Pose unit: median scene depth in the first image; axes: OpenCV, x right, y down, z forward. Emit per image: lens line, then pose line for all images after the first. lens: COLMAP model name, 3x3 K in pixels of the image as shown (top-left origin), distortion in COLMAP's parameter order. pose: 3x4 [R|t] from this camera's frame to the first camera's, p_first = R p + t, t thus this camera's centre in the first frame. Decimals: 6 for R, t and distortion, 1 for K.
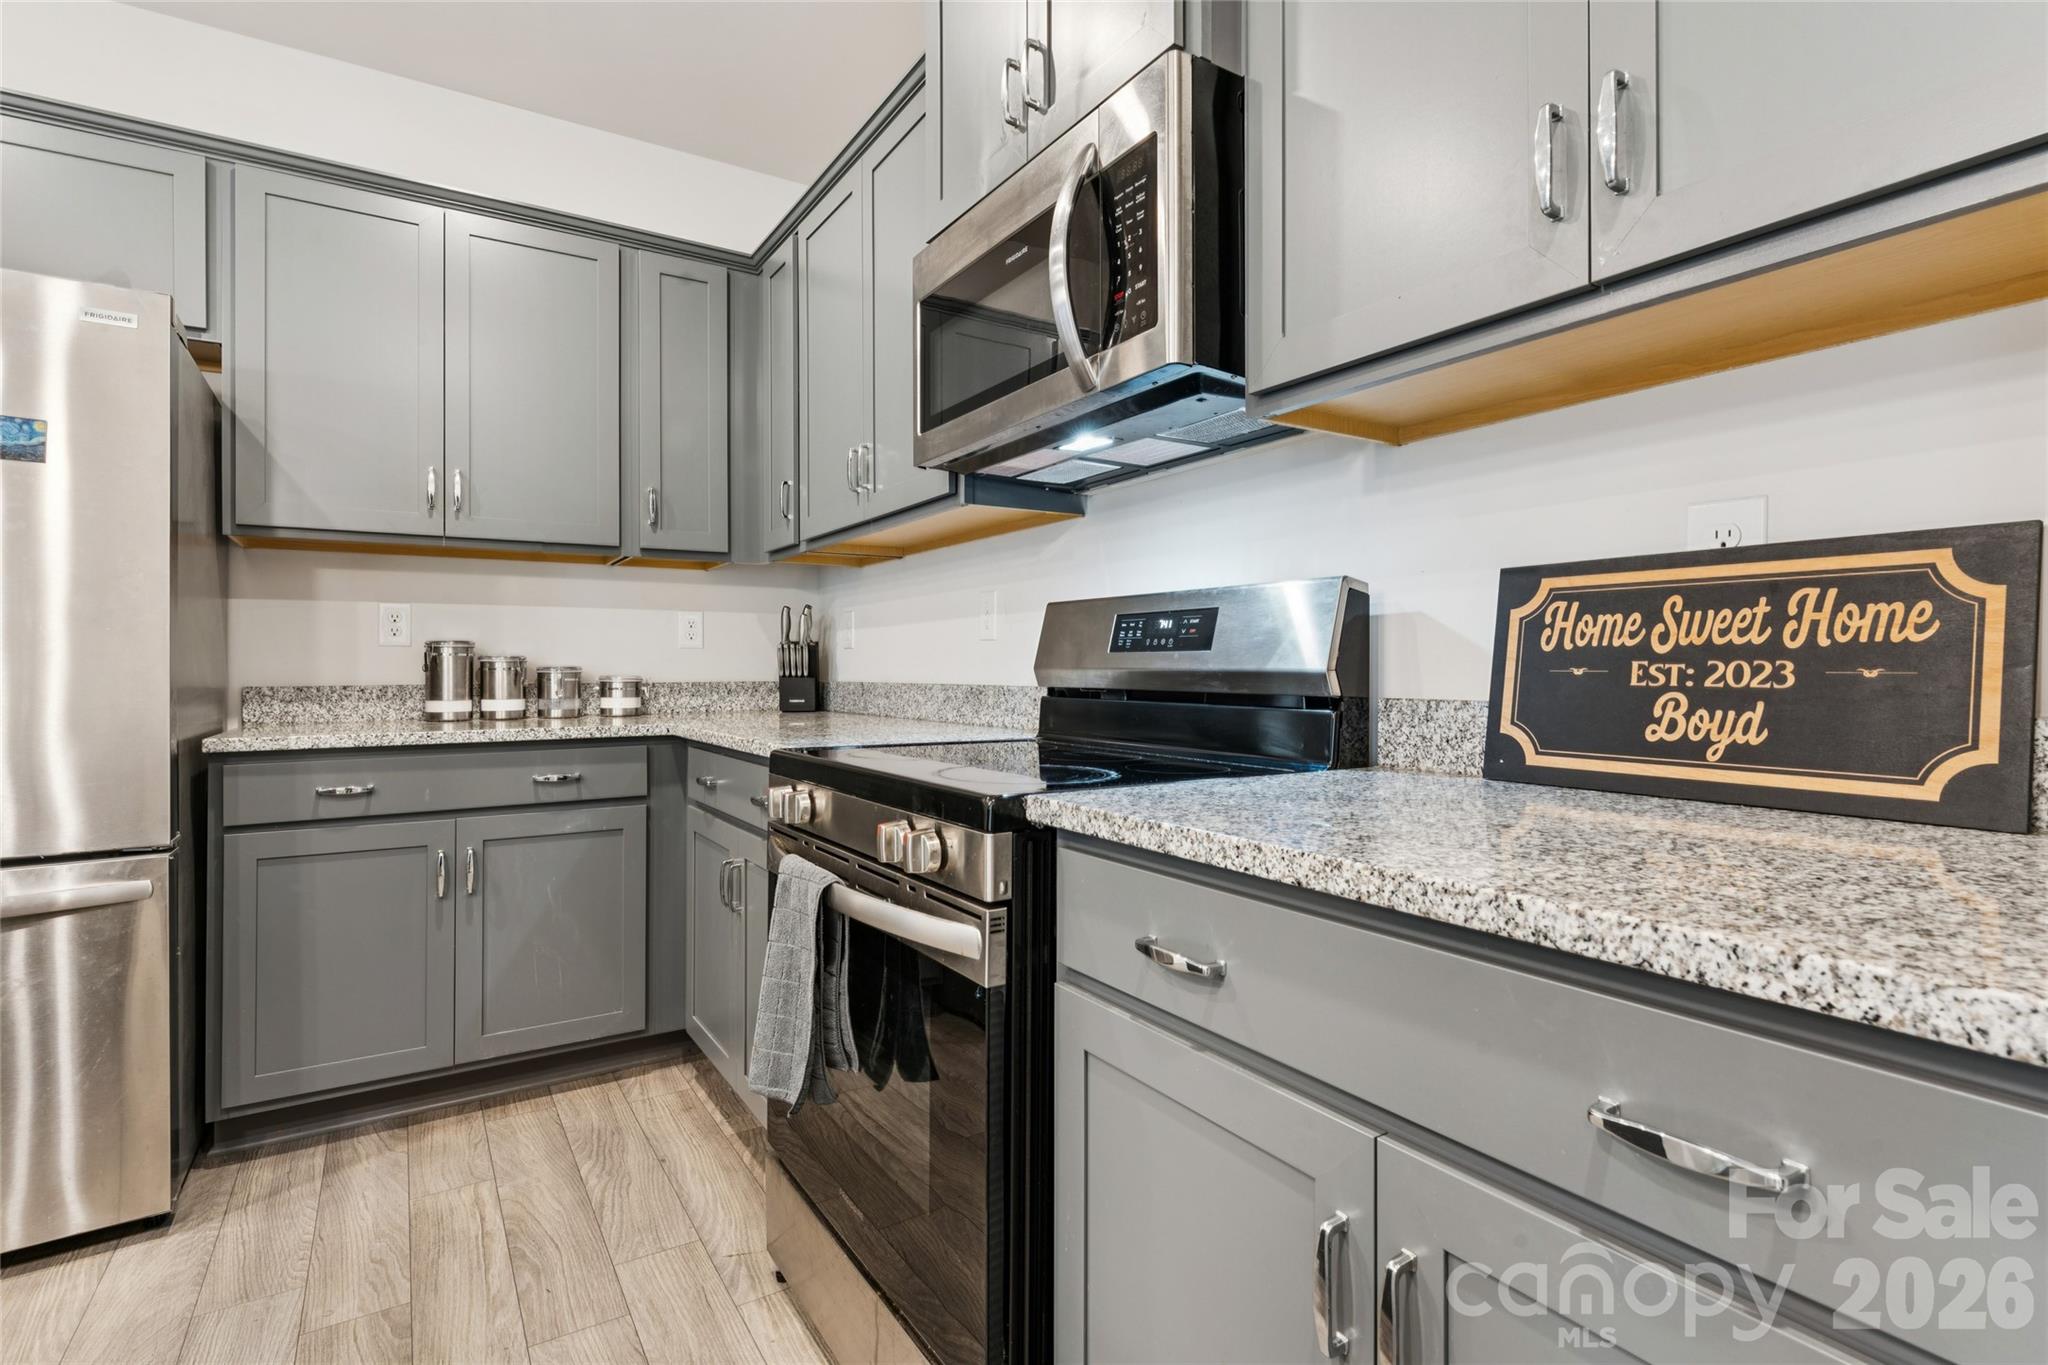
lens RADIAL K [[975.5, 0, 1034.9], [0, 975.5, 665.4], [0, 0, 1]] dist [-0.002570, 0.000543]
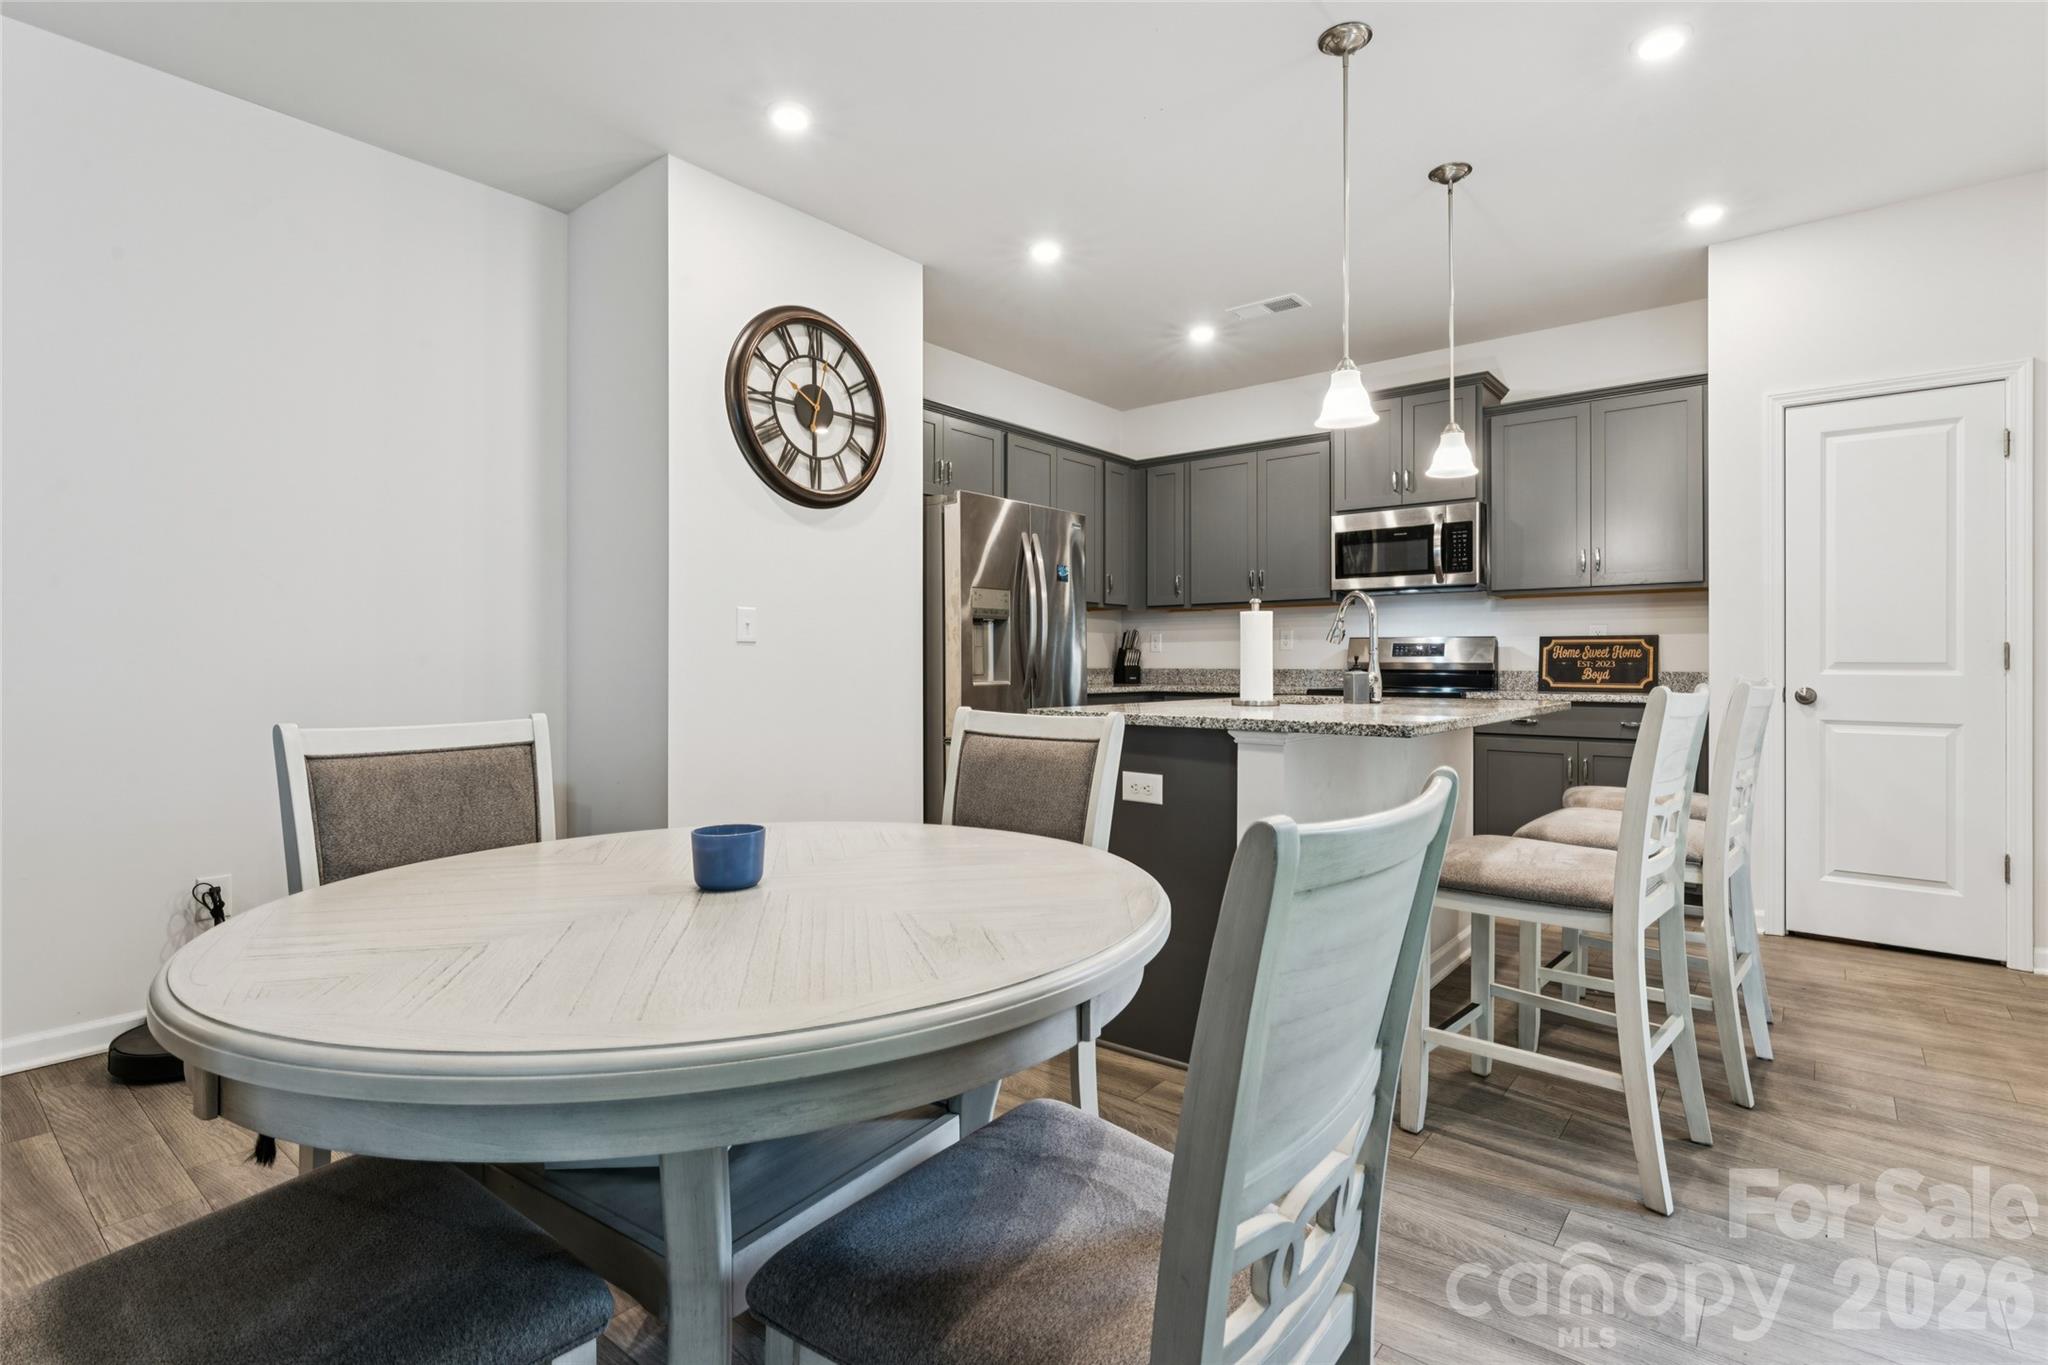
lens RADIAL K [[975.5, 0, 1022.3], [0, 975.5, 662.7], [0, 0, 1]] dist [-0.002570, 0.000543]
pose [[0.952310, 0.004379, 0.305102, -2.790585], [-0.005002, 0.999987, 0.001260, 0.009888], [-0.305092, -0.002725, 0.952319, -2.154815]]
